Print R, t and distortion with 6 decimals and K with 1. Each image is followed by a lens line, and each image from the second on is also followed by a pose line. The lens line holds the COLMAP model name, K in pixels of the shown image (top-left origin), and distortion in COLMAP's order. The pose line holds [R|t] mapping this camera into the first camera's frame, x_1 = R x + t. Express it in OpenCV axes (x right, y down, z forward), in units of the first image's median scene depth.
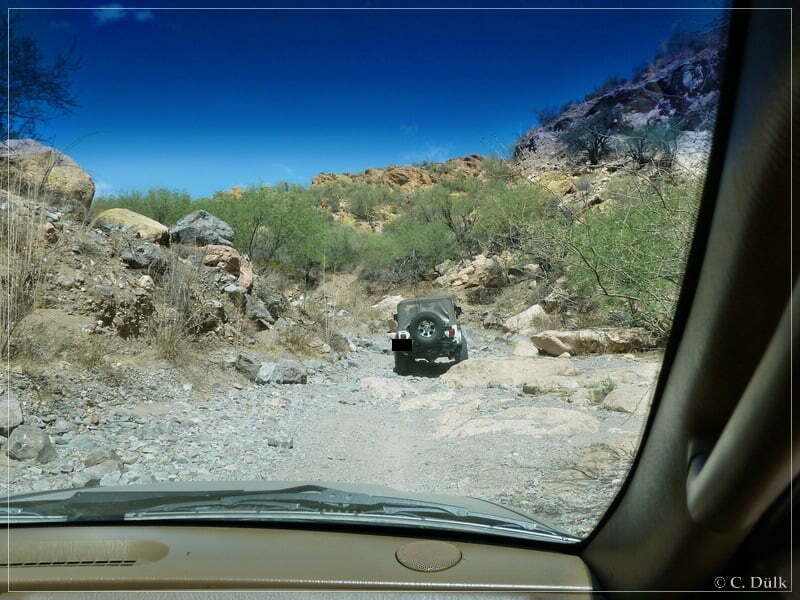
lens RADIAL K [[679.2, 0, 400.0], [0, 679.2, 300.0], [0, 0, 1]] dist [-0.040745, 0.005454]
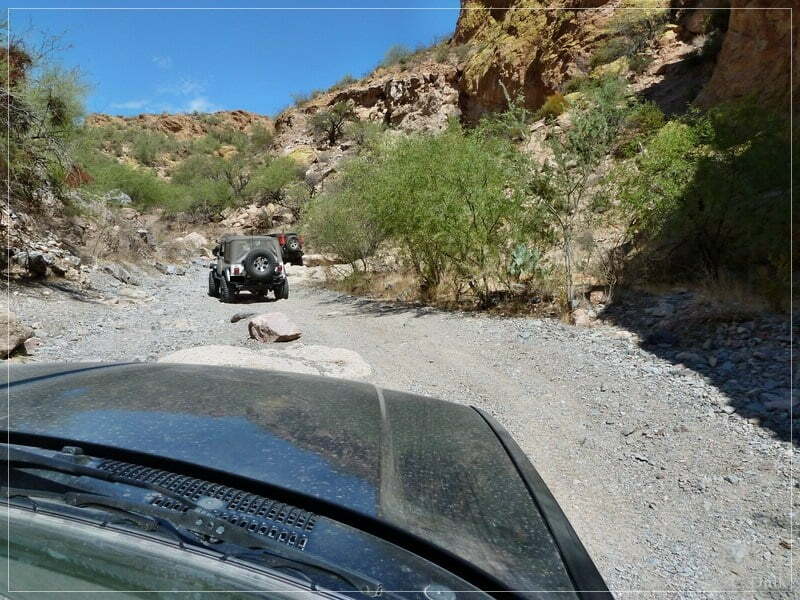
lens RADIAL K [[586.6, 0, 400.0], [0, 586.6, 300.0], [0, 0, 1]] dist [-0.049920, 0.000516]
pose [[0.928595, -0.016578, 0.370724, -0.044174], [-0.024153, 0.994183, 0.104957, -0.003157], [-0.370308, -0.106417, 0.922793, -0.231586]]
